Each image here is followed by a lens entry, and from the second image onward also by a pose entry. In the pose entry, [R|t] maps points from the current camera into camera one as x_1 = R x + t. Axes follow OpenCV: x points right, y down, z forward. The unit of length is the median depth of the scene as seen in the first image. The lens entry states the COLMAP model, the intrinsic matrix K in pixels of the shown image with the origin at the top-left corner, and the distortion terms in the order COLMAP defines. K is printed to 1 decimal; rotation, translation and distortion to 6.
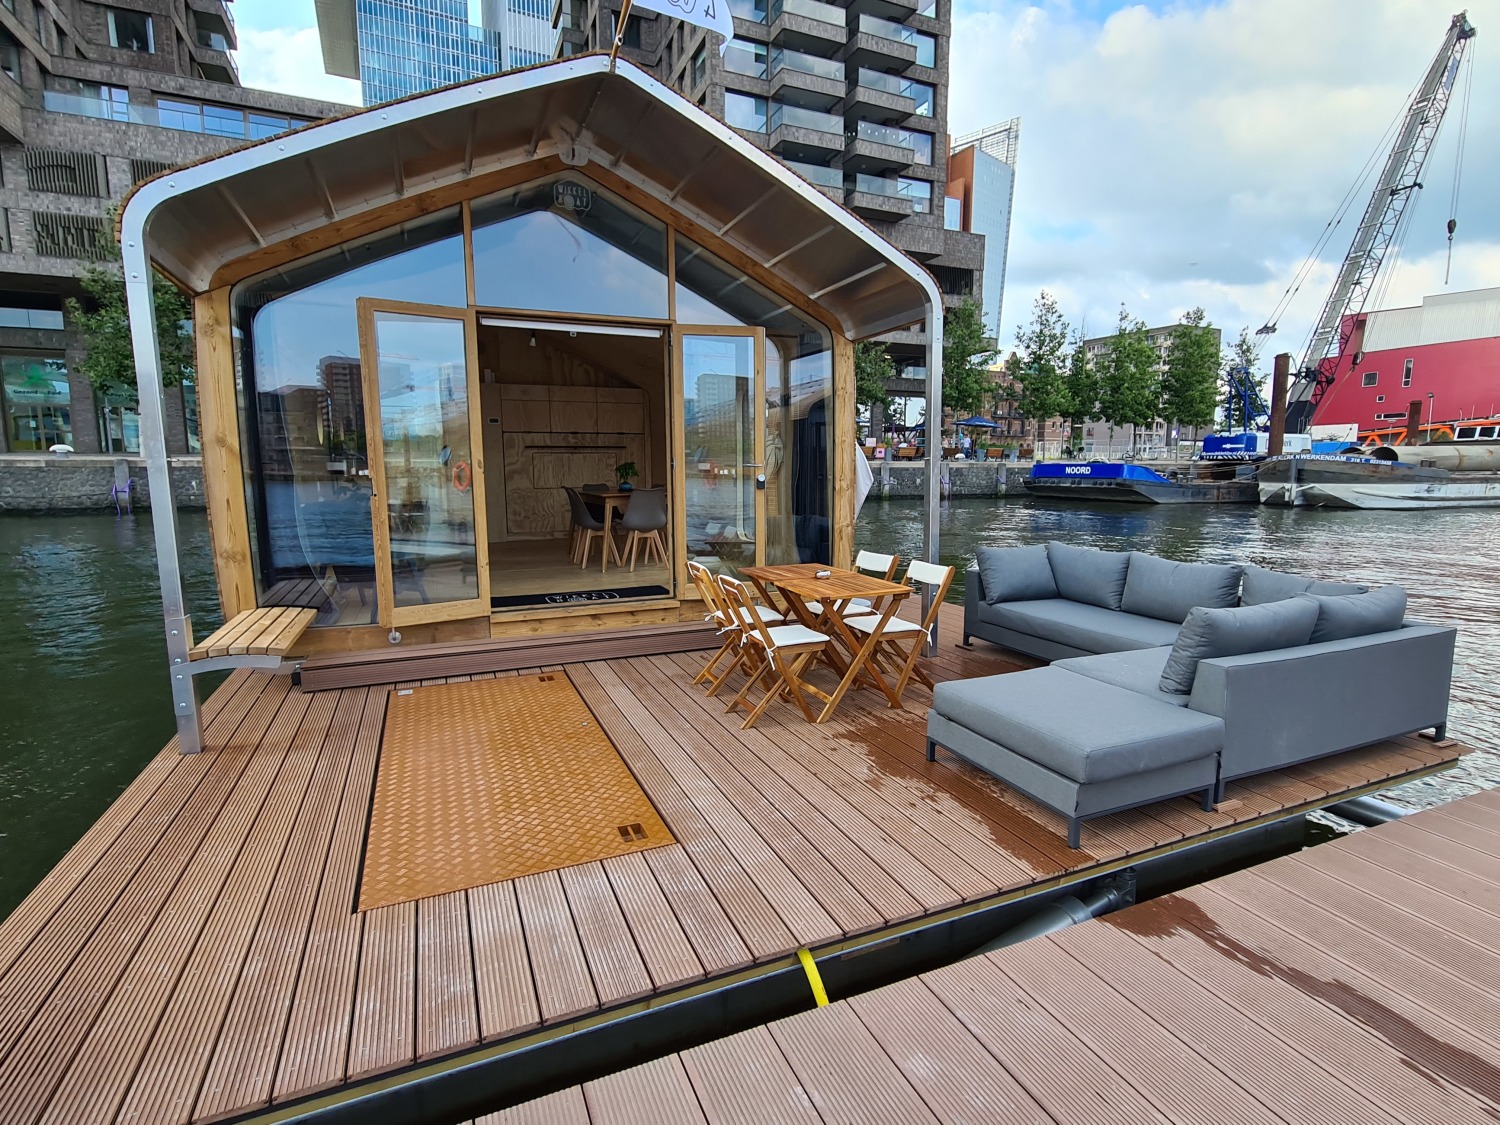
lens RADIAL K [[690.7, 0, 738.3], [0, 690.7, 562.3], [0, 0, 1]] dist [-0.000078, 0.000089]
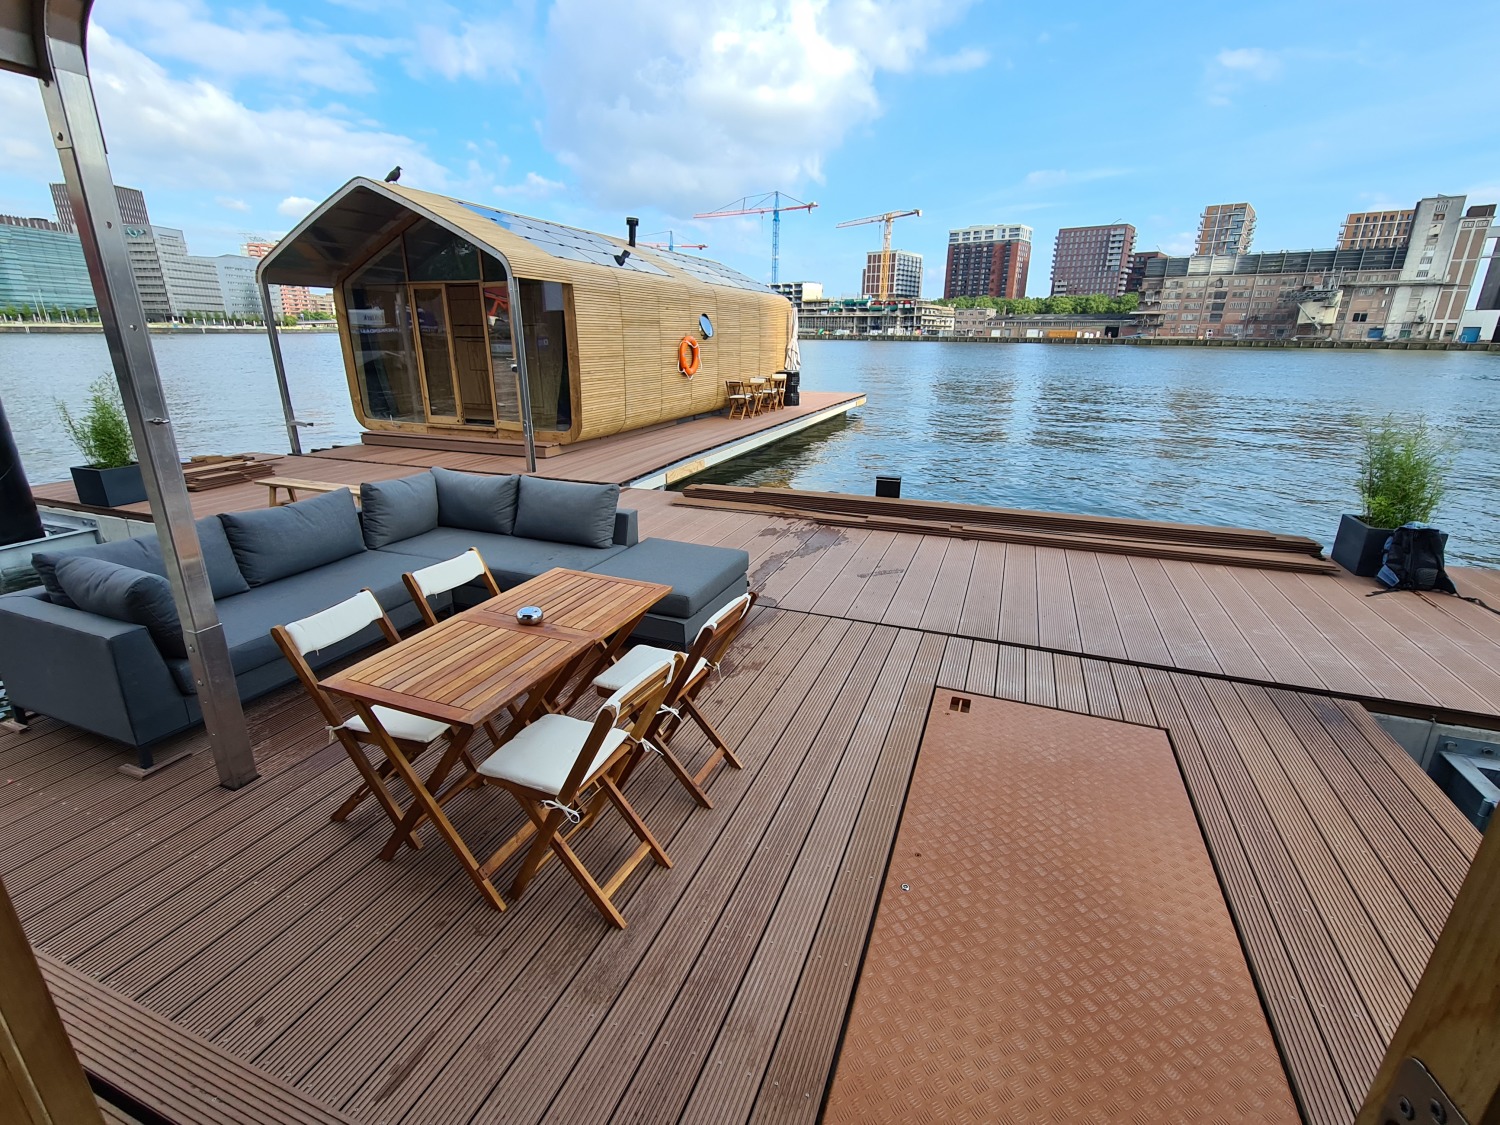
lens RADIAL K [[690.7, 0, 747.0], [0, 690.7, 566.5], [0, 0, 1]] dist [-0.000078, 0.000089]
pose [[-0.723838, -0.223206, 0.652869, -0.593619], [0.074978, 0.915178, 0.396014, -0.358748], [-0.685884, 0.335601, -0.645705, 1.834733]]
